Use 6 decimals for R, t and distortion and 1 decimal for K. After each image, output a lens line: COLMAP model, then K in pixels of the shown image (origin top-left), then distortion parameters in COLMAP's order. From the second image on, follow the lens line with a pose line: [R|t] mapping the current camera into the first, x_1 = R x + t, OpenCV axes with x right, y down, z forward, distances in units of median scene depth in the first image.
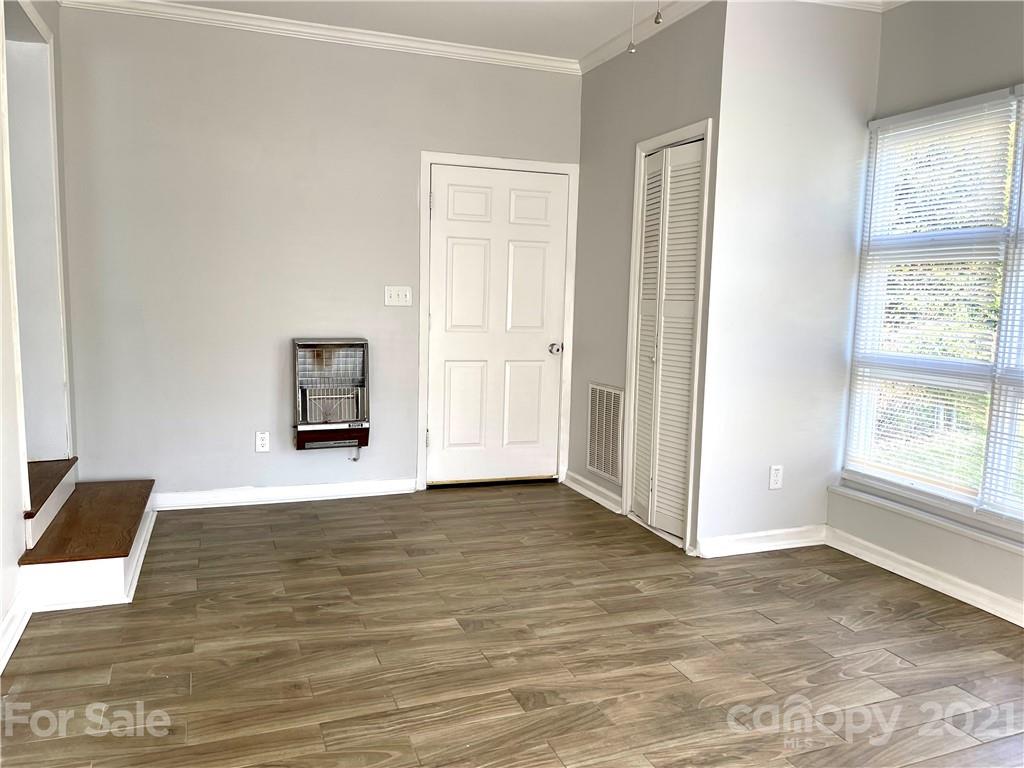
lens RADIAL K [[801.2, 0, 513.4], [0, 801.2, 385.0], [0, 0, 1]] dist [0.047840, -0.027231]
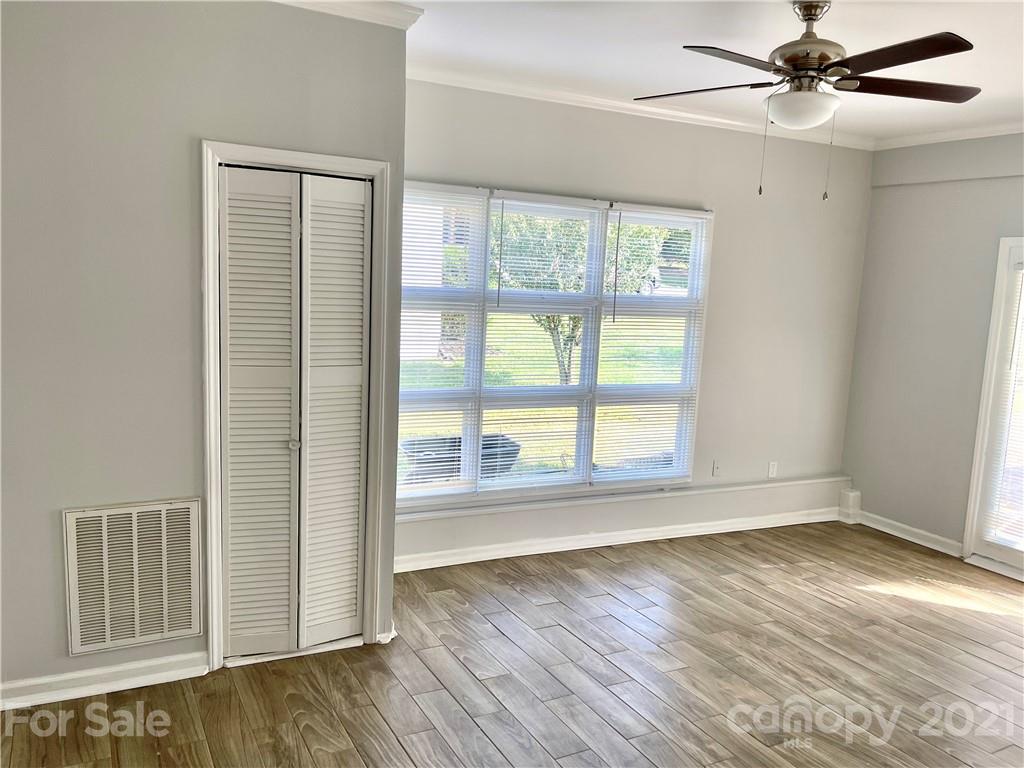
lens RADIAL K [[825.3, 0, 508.6], [0, 825.3, 380.7], [0, 0, 1]] dist [0.053469, 0.000223]
pose [[-0.128006, -0.151538, 0.980128, -0.719164], [0.062991, 0.985020, 0.160521, -0.237020], [-0.989771, 0.082287, -0.116543, 1.013595]]
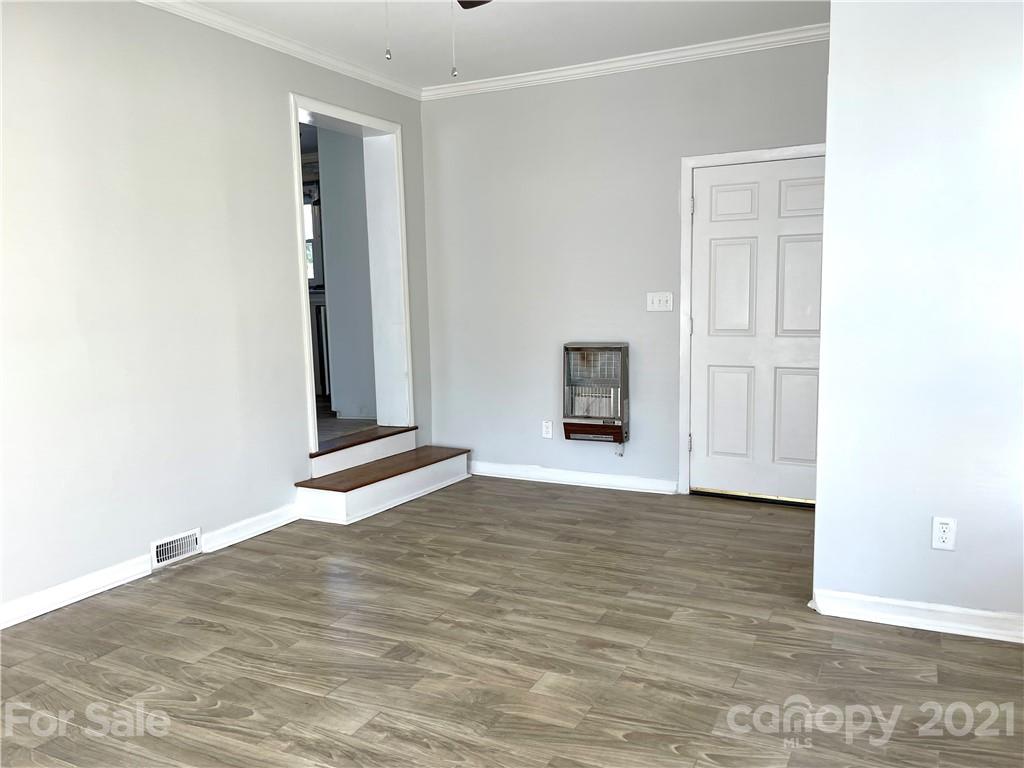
lens RADIAL K [[796.8, 0, 516.7], [0, 796.8, 387.9], [0, 0, 1]] dist [0.049377, -0.026024]
pose [[0.671350, 0.049662, -0.739475, 0.660539], [-0.051748, 0.998458, 0.020073, -0.015085], [0.739332, 0.024790, 0.672885, 0.229842]]
